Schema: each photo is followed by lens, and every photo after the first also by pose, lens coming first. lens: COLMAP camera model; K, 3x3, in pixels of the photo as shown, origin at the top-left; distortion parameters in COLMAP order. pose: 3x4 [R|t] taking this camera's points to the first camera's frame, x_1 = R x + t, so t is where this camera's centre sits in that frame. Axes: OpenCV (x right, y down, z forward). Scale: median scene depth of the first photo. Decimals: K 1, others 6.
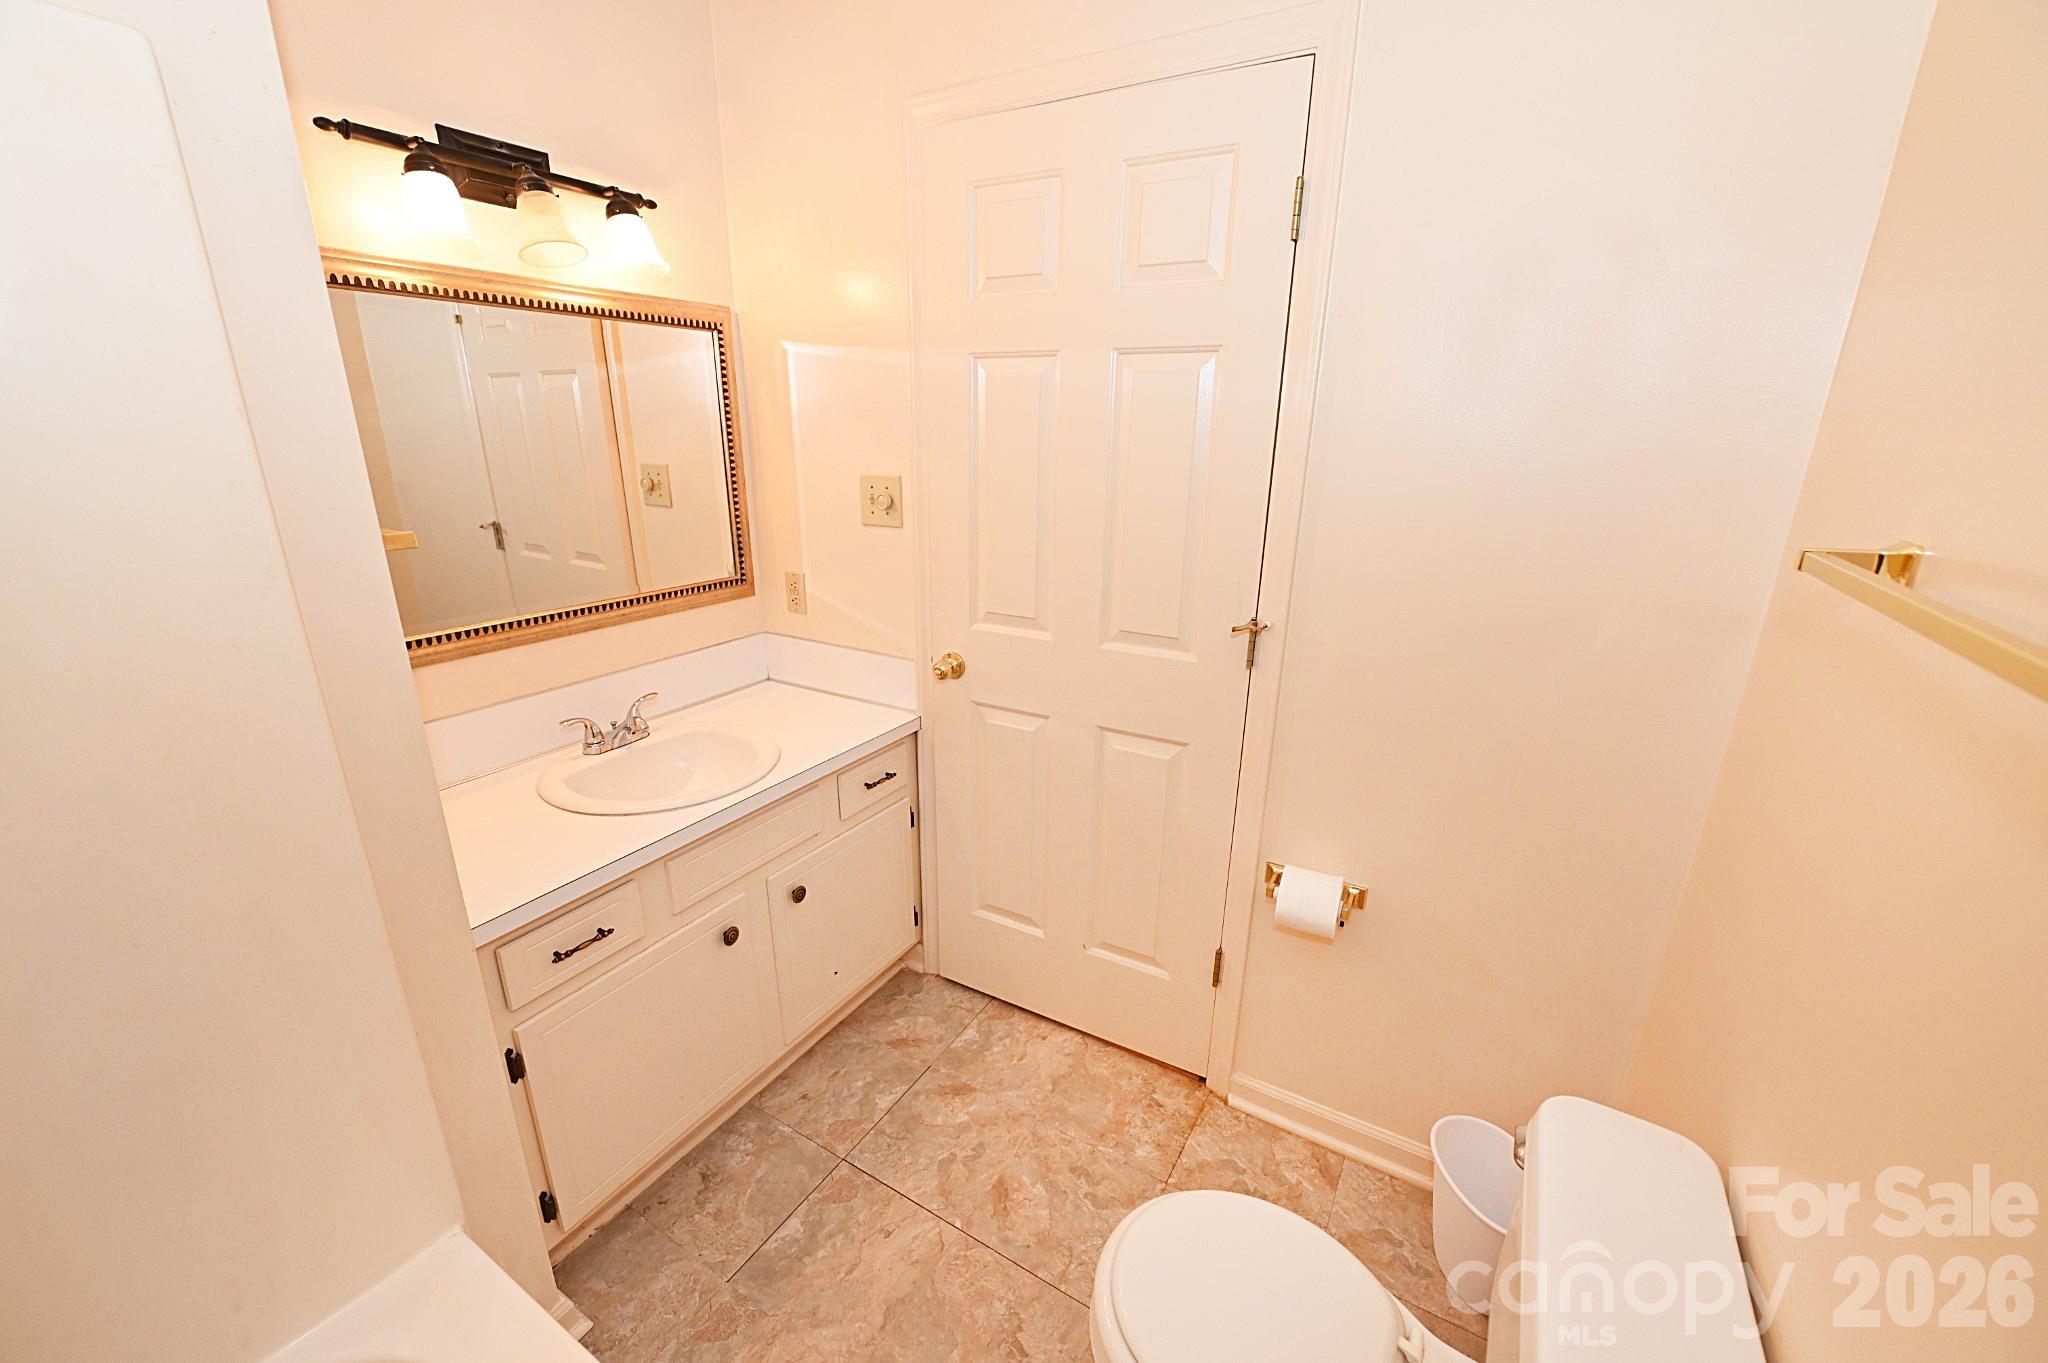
lens RADIAL K [[809.5, 0, 1022.9], [0, 809.5, 683.7], [0, 0, 1]] dist [-0.008836, -0.000637]
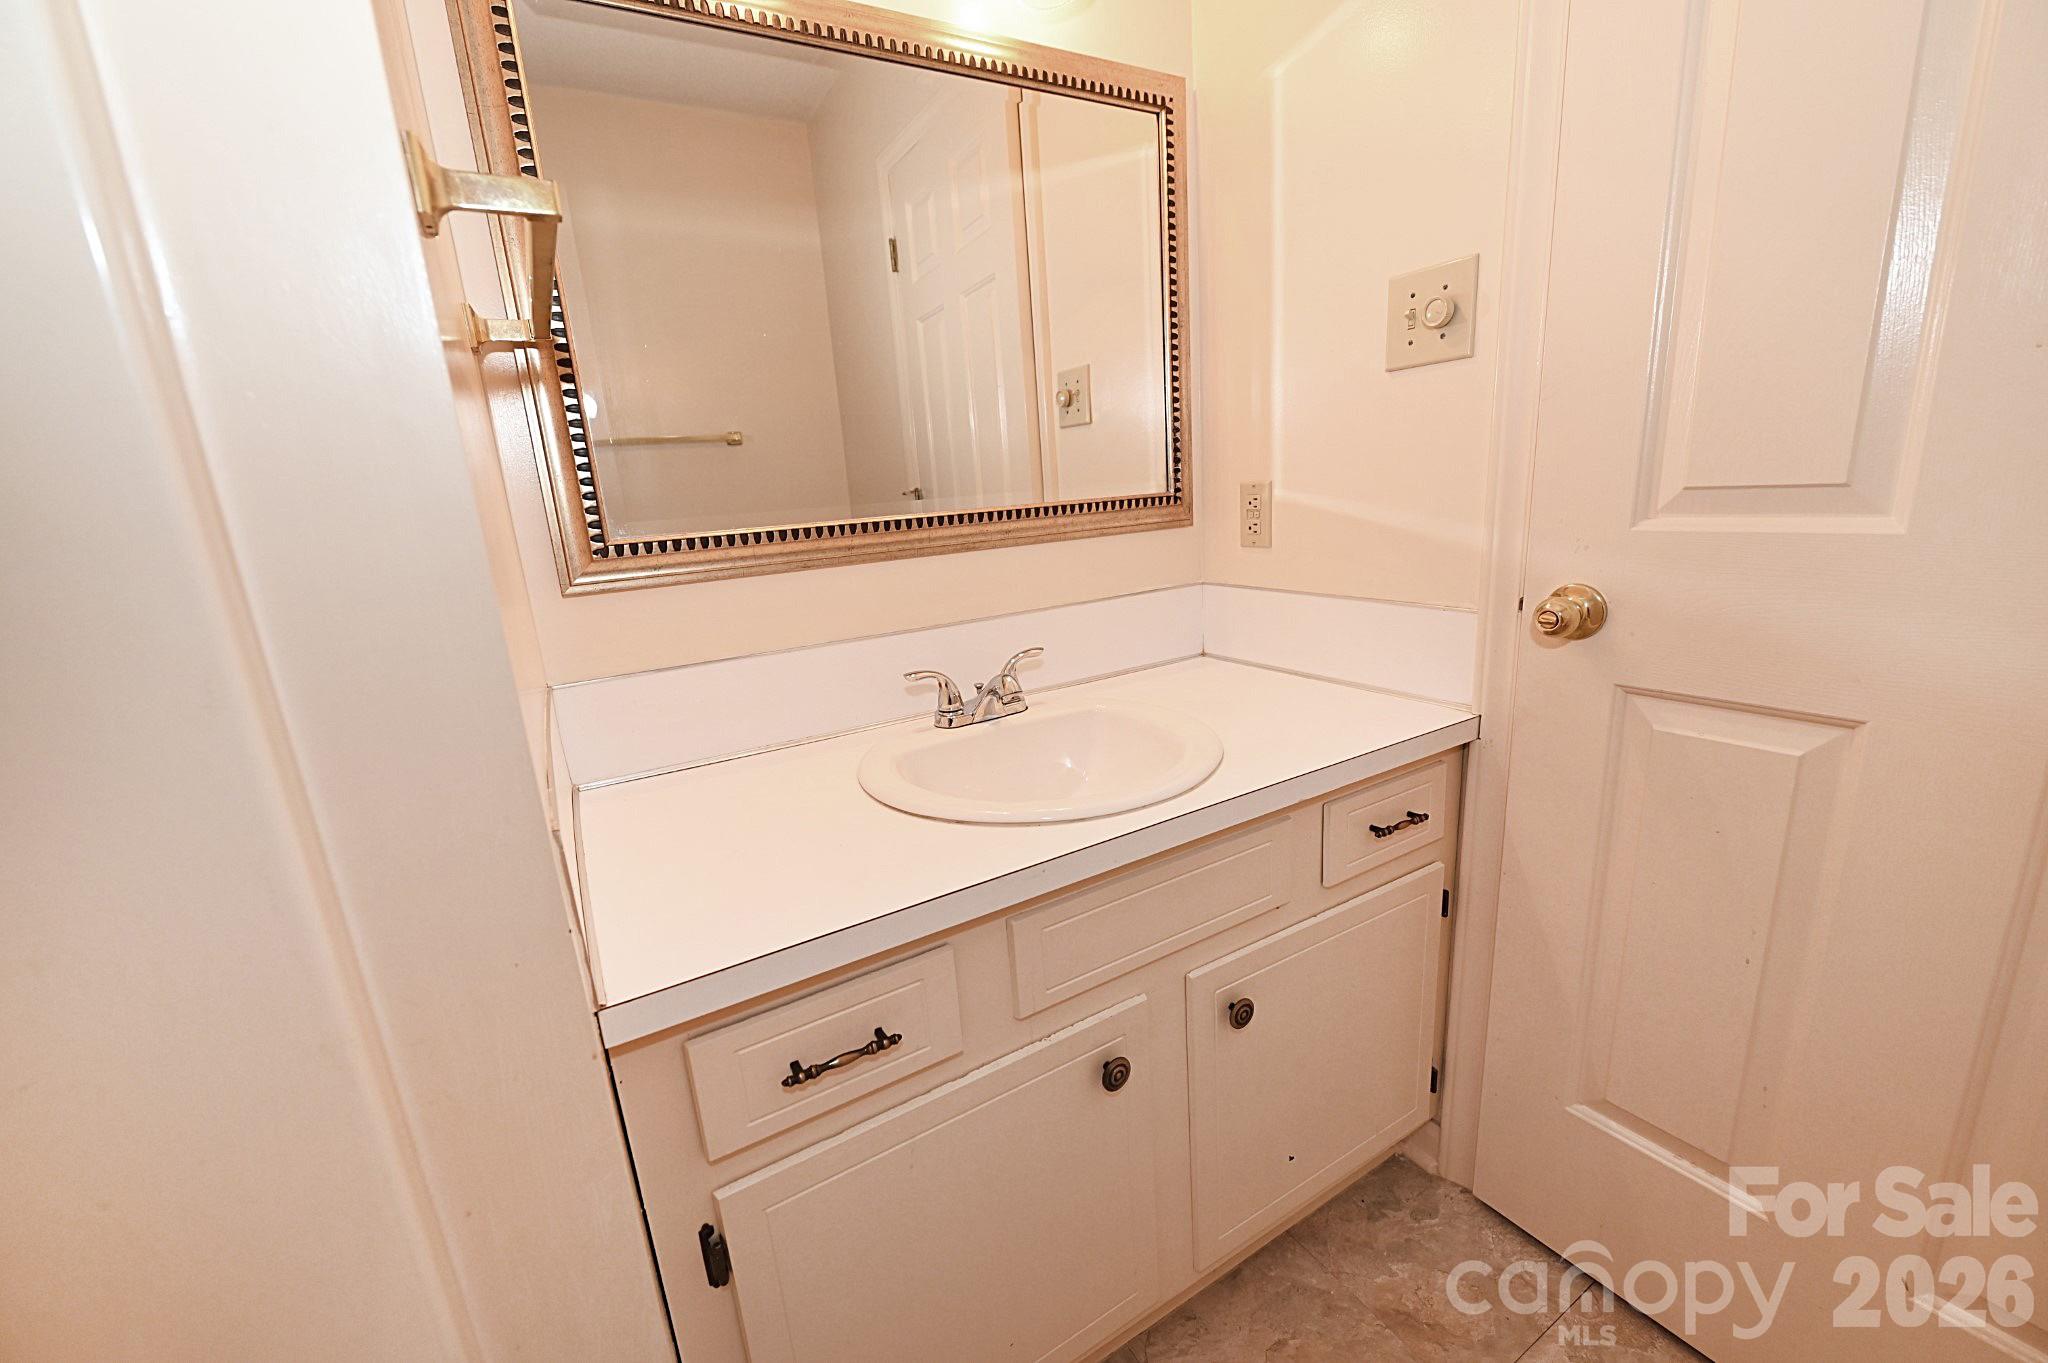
lens RADIAL K [[809.5, 0, 1022.9], [0, 809.5, 683.7], [0, 0, 1]] dist [-0.008836, -0.000637]
pose [[0.872488, 0.048576, -0.486215, -0.137998], [-0.073595, 0.996759, -0.032479, 0.062073], [0.483062, 0.064121, 0.873235, 0.401482]]
